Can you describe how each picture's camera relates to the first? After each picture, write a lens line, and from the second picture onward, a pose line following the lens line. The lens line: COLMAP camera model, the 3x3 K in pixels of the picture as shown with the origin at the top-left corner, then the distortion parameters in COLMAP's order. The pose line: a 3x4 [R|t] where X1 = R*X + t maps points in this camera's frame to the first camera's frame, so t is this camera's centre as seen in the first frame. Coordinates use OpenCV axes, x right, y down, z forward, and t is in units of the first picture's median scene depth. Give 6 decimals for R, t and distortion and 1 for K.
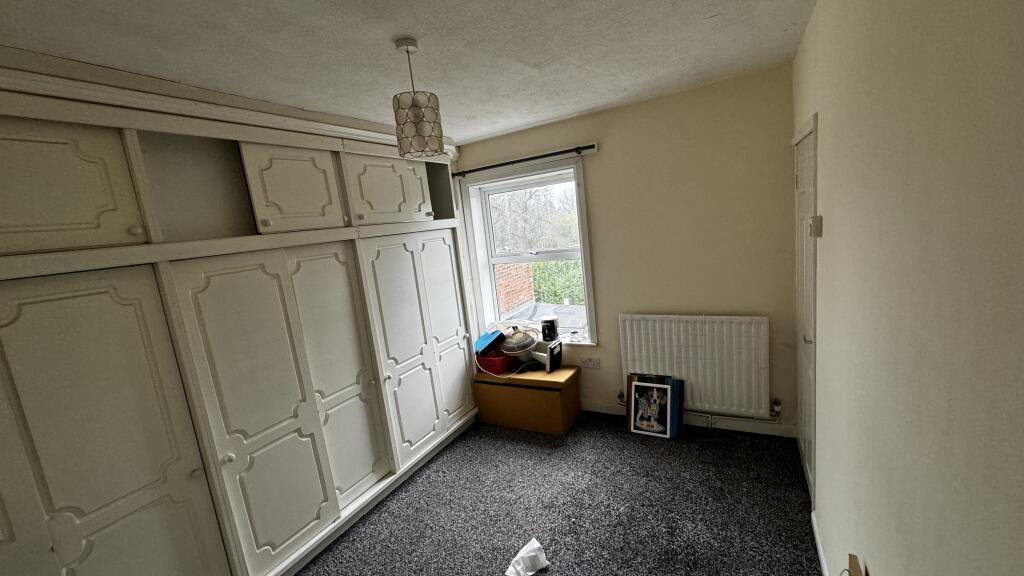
lens RADIAL K [[404.7, 0, 511.3], [0, 404.7, 286.1], [0, 0, 1]] dist [0.000351, 0.000021]
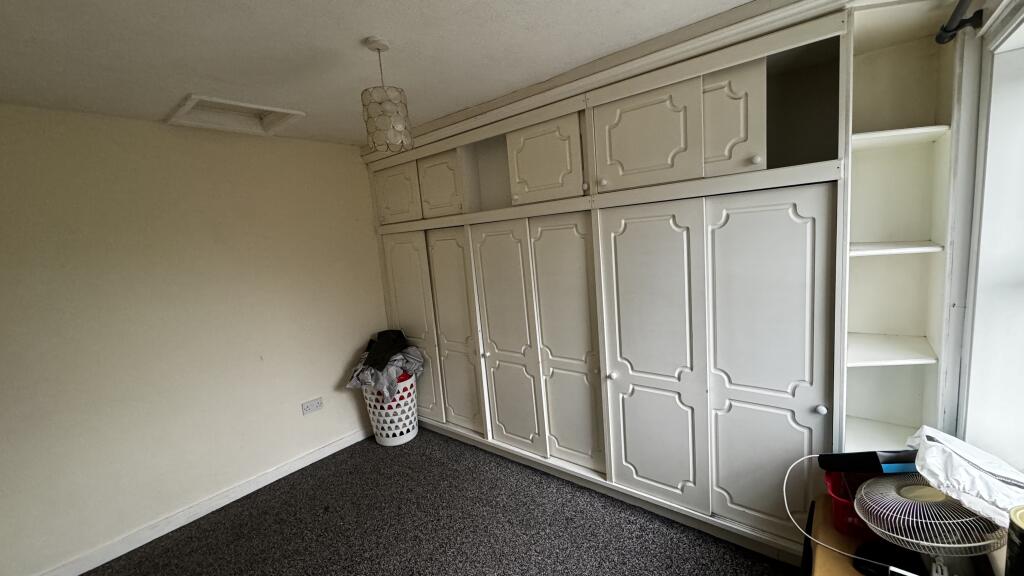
lens RADIAL K [[439.0, 0, 509.8], [0, 439.0, 270.7], [0, 0, 1]] dist [-0.001936, -0.000126]
pose [[-0.197275, 0.251985, -0.947410, 0.580770], [-0.014586, 0.965541, 0.259844, -0.233744], [0.980240, 0.065079, -0.186802, 1.019049]]
